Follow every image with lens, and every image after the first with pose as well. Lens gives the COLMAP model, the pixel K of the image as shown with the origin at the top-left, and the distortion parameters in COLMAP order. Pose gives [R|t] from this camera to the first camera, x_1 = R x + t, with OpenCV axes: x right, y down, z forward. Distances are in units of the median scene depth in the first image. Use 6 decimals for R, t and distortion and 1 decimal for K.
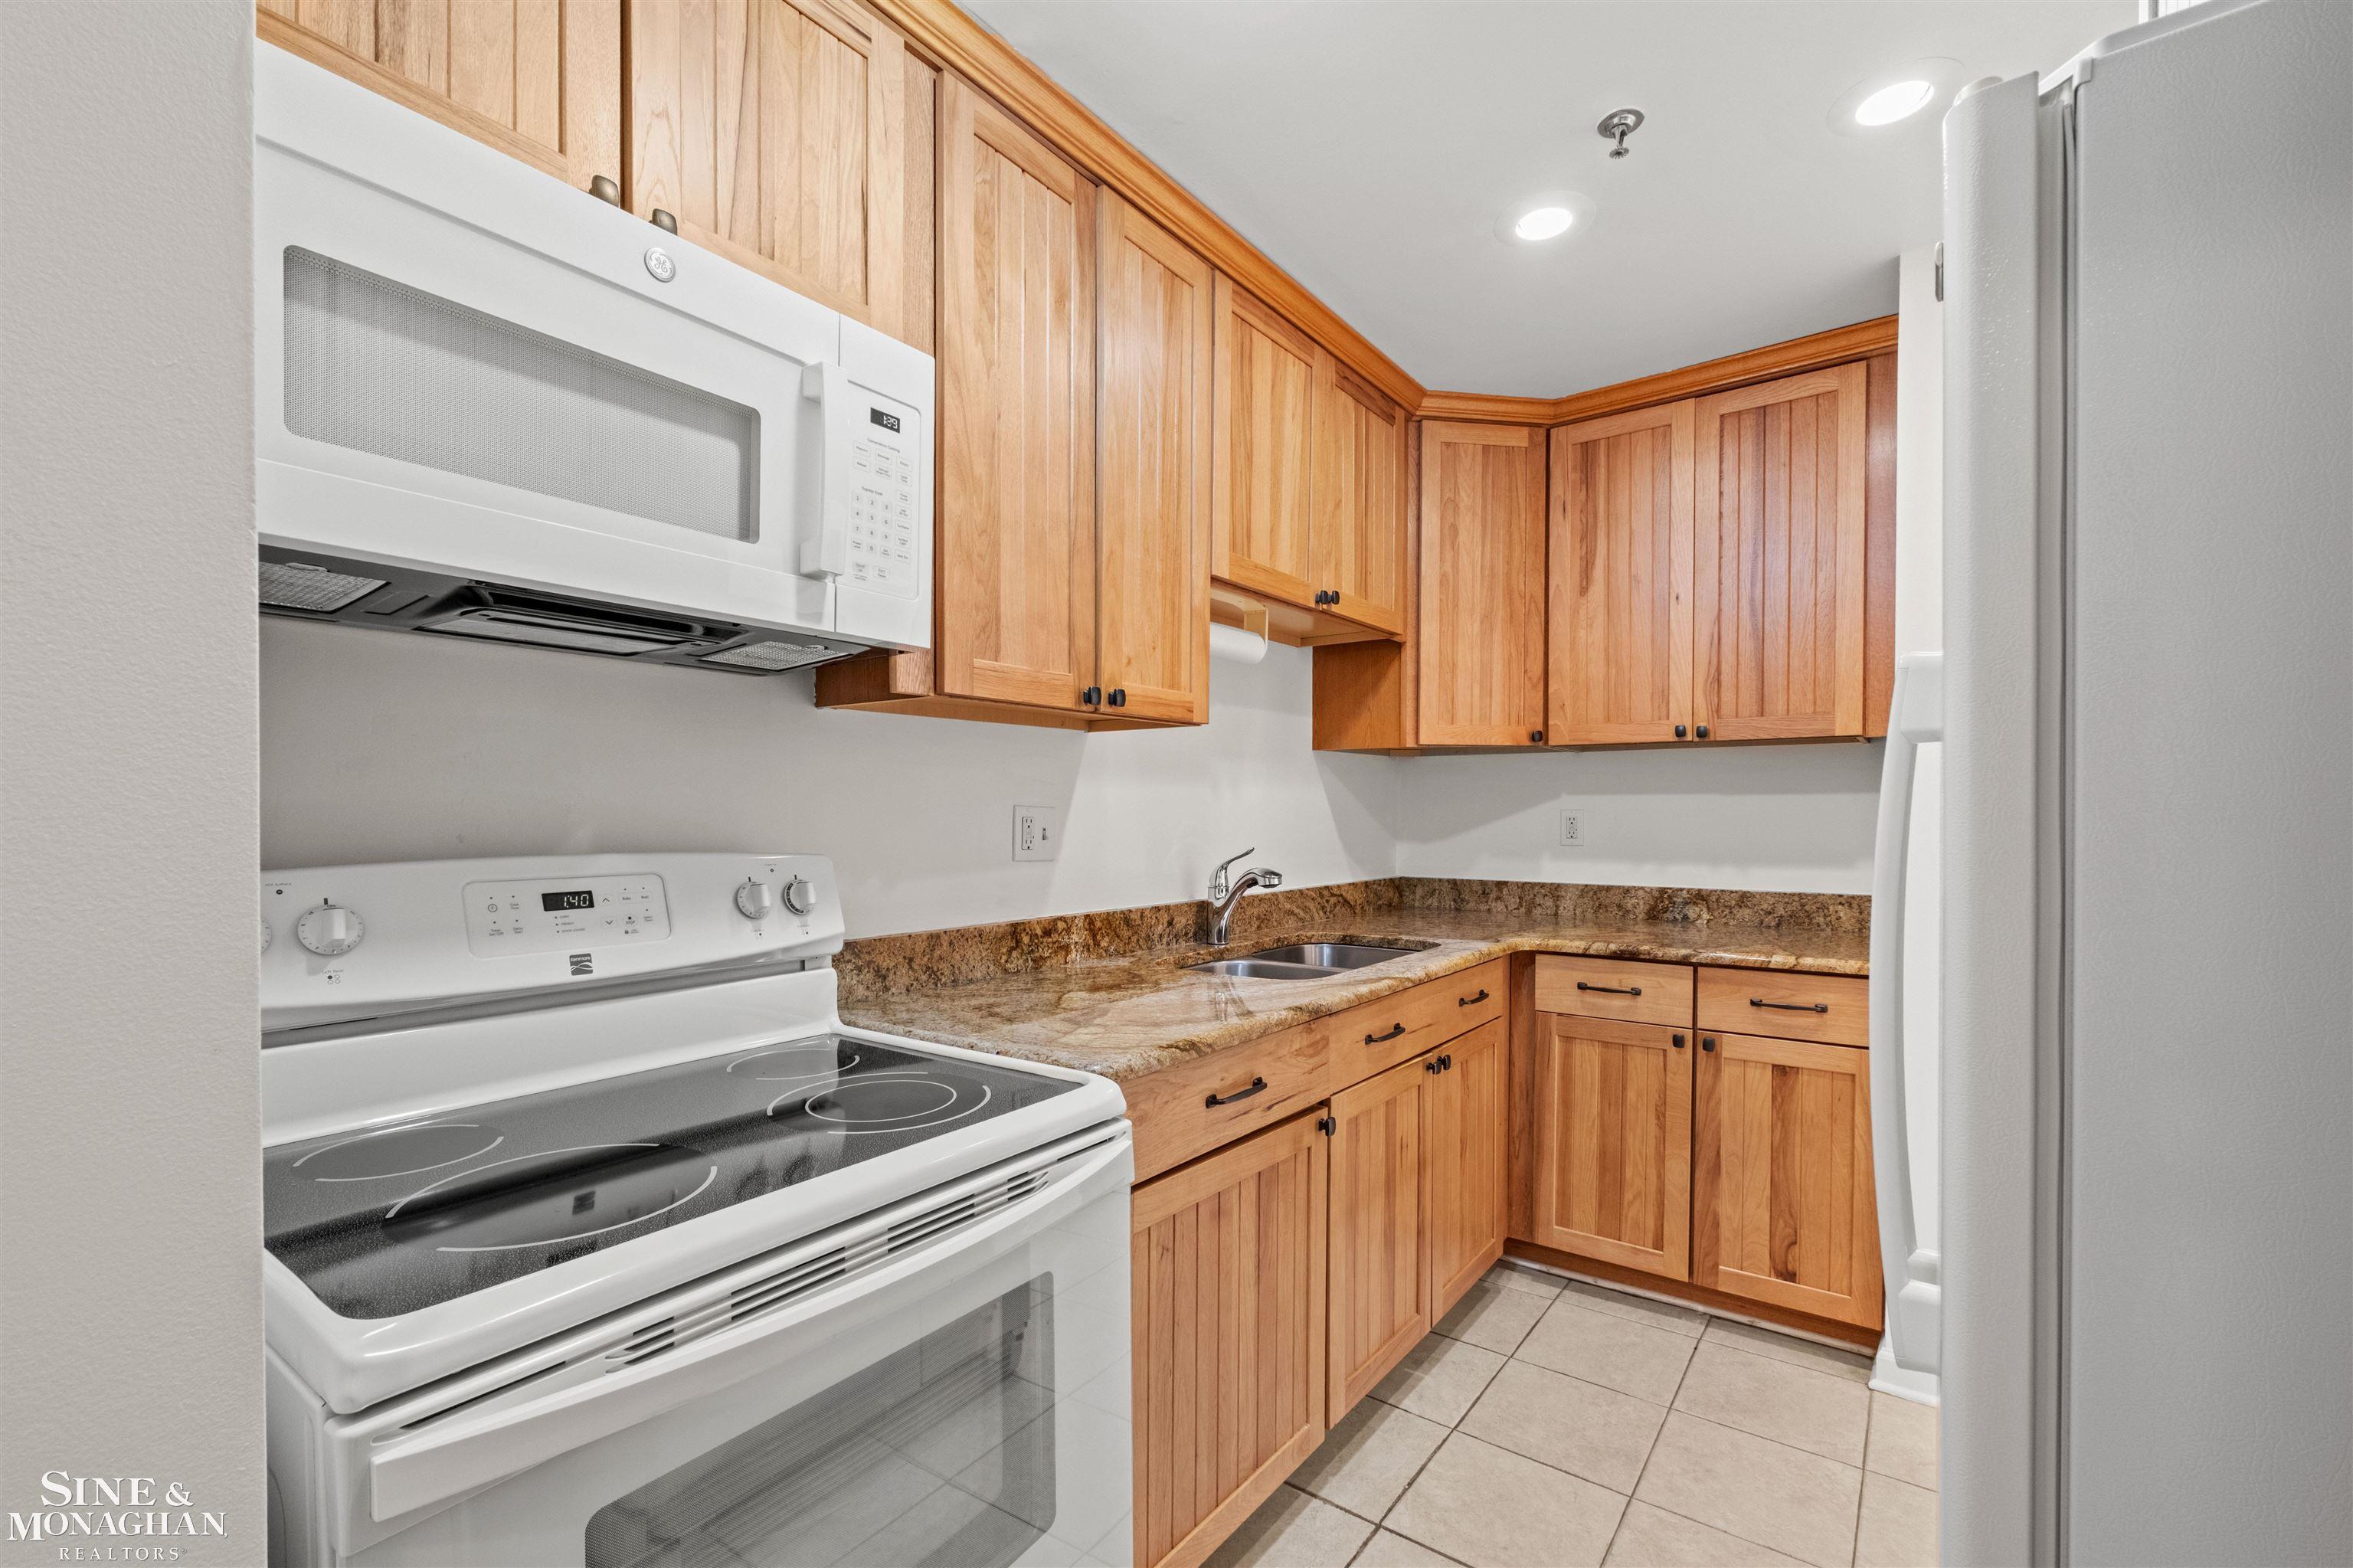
lens RADIAL K [[1010.2, 0, 1195.4], [0, 1010.2, 819.6], [0, 0, 1]] dist [0.000670, 0.000136]
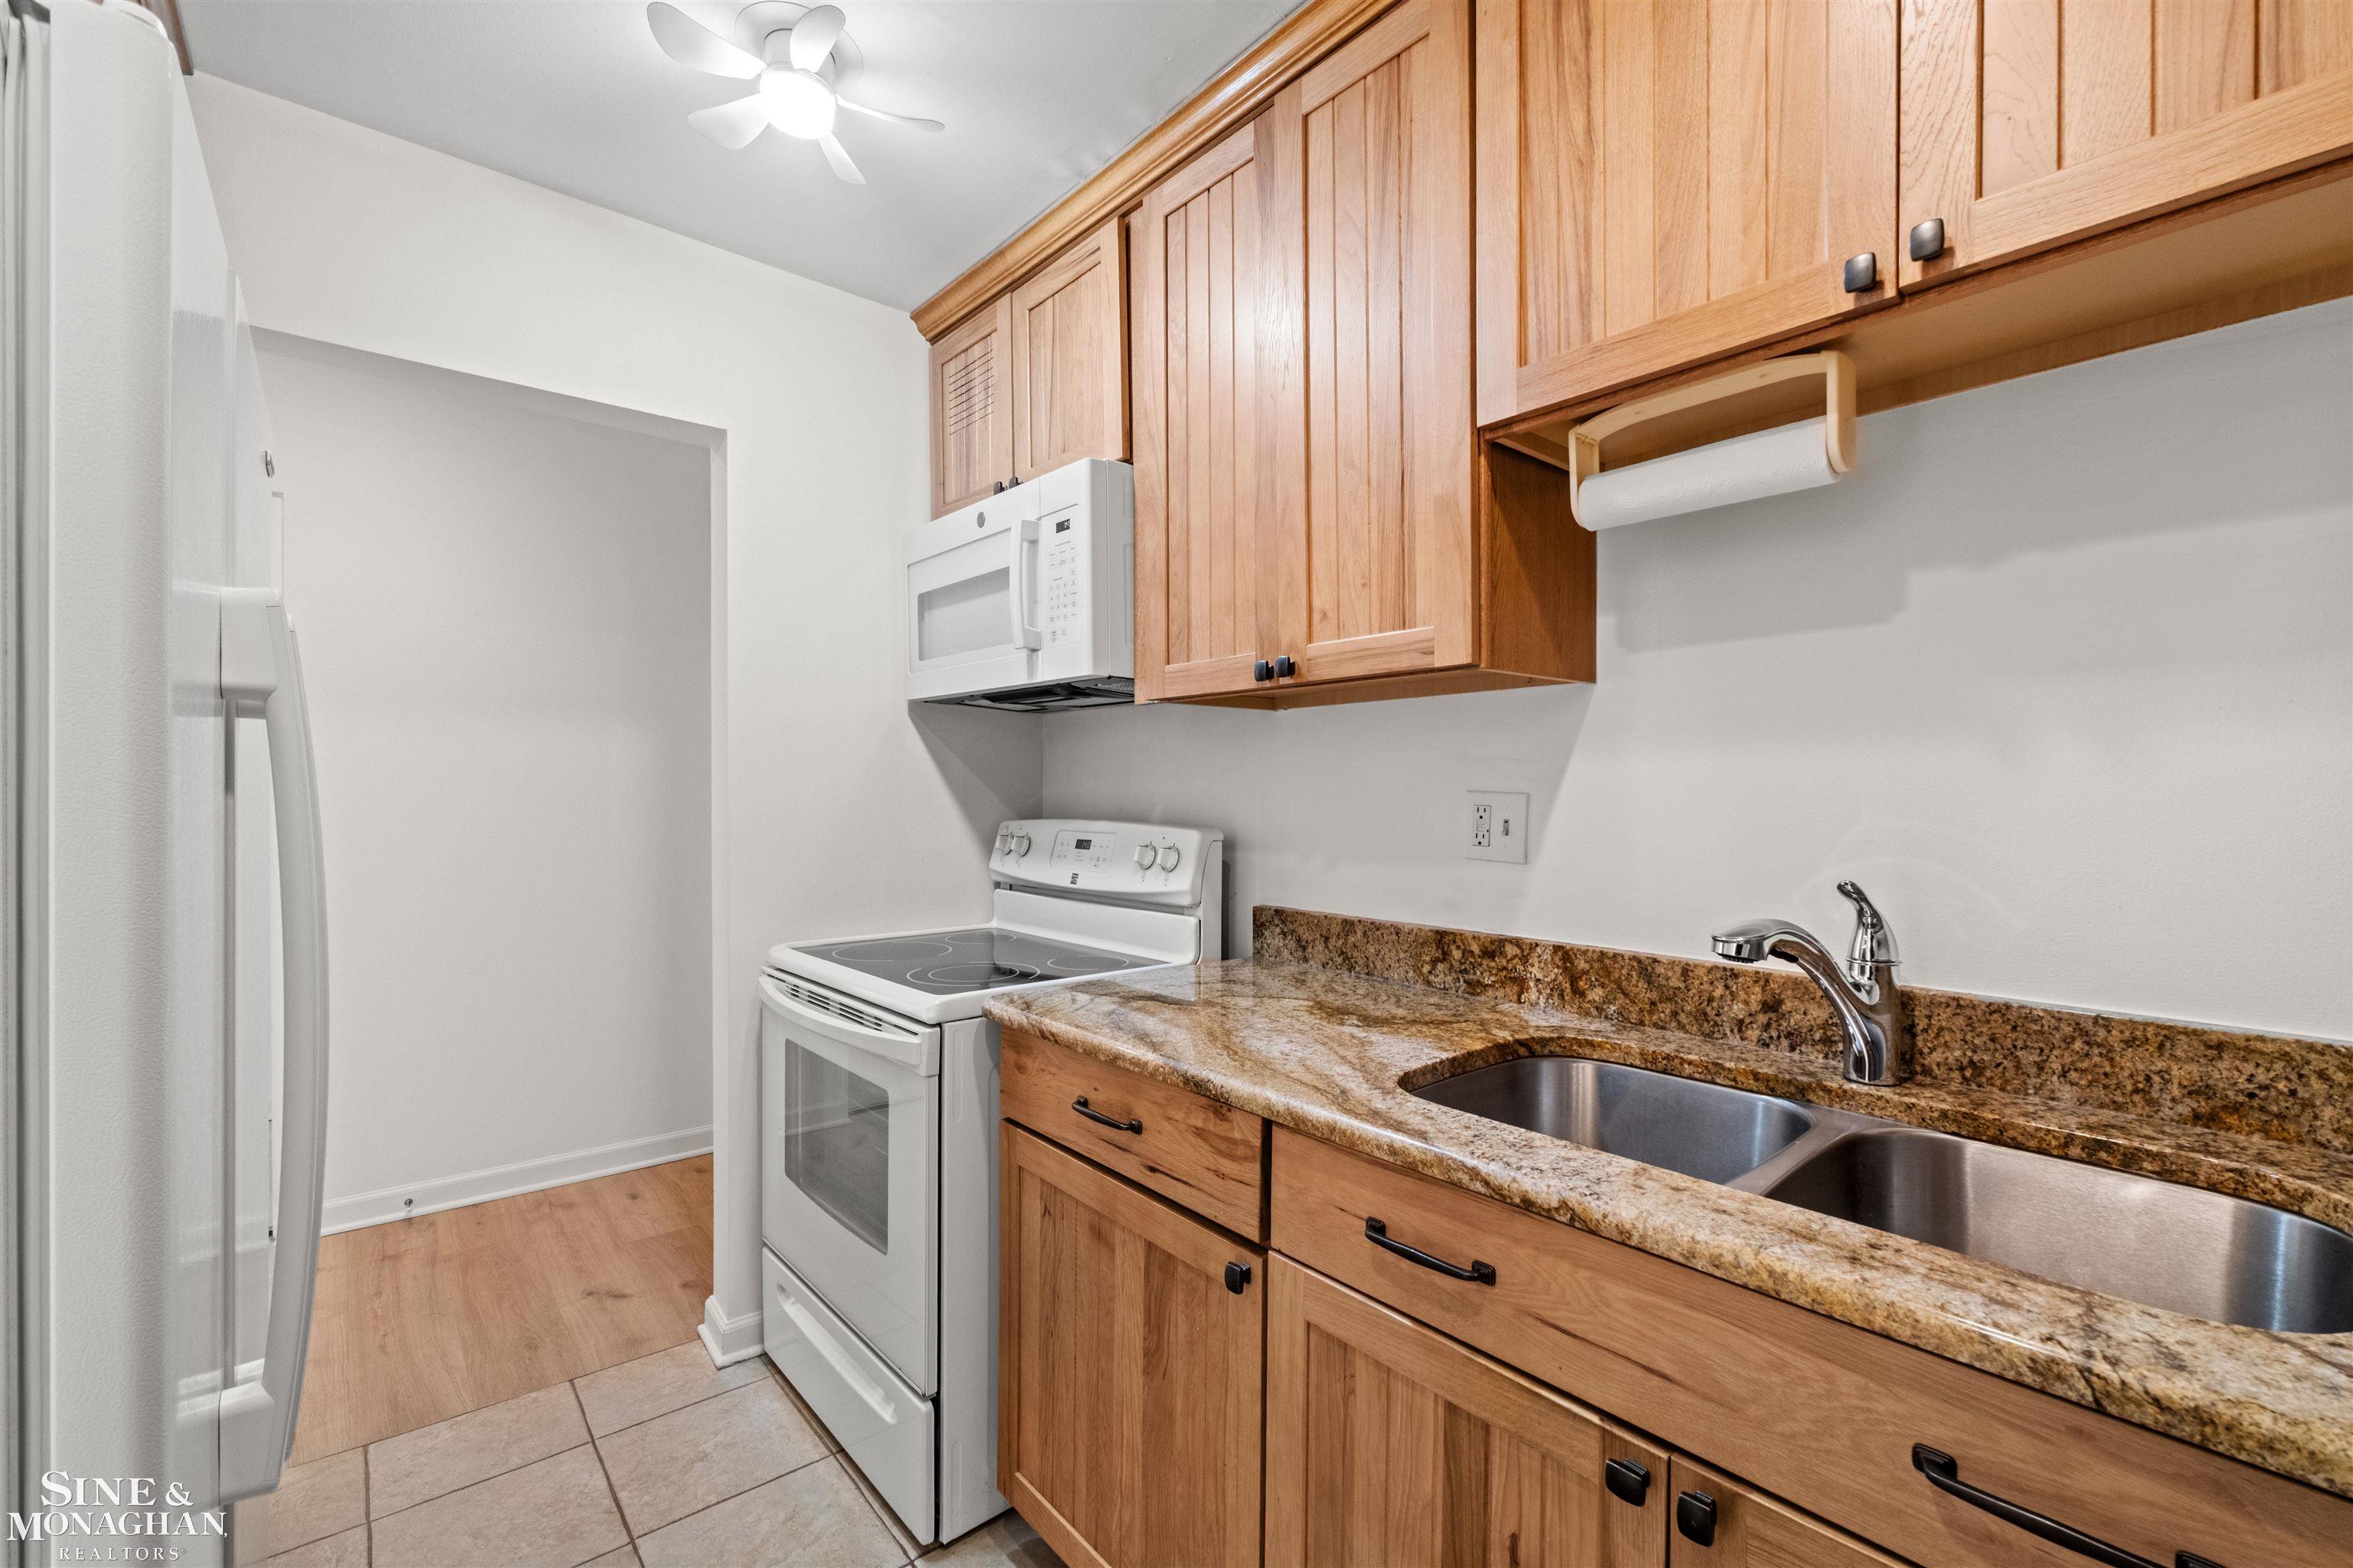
lens RADIAL K [[1010.2, 0, 1177.2], [0, 1010.2, 789.2], [0, 0, 1]] dist [0.000670, 0.000136]
pose [[-0.233033, 0.000393, -0.972469, 0.693304], [-0.007173, 0.999972, 0.002123, -0.015551], [0.972442, 0.007470, -0.233024, 0.981848]]
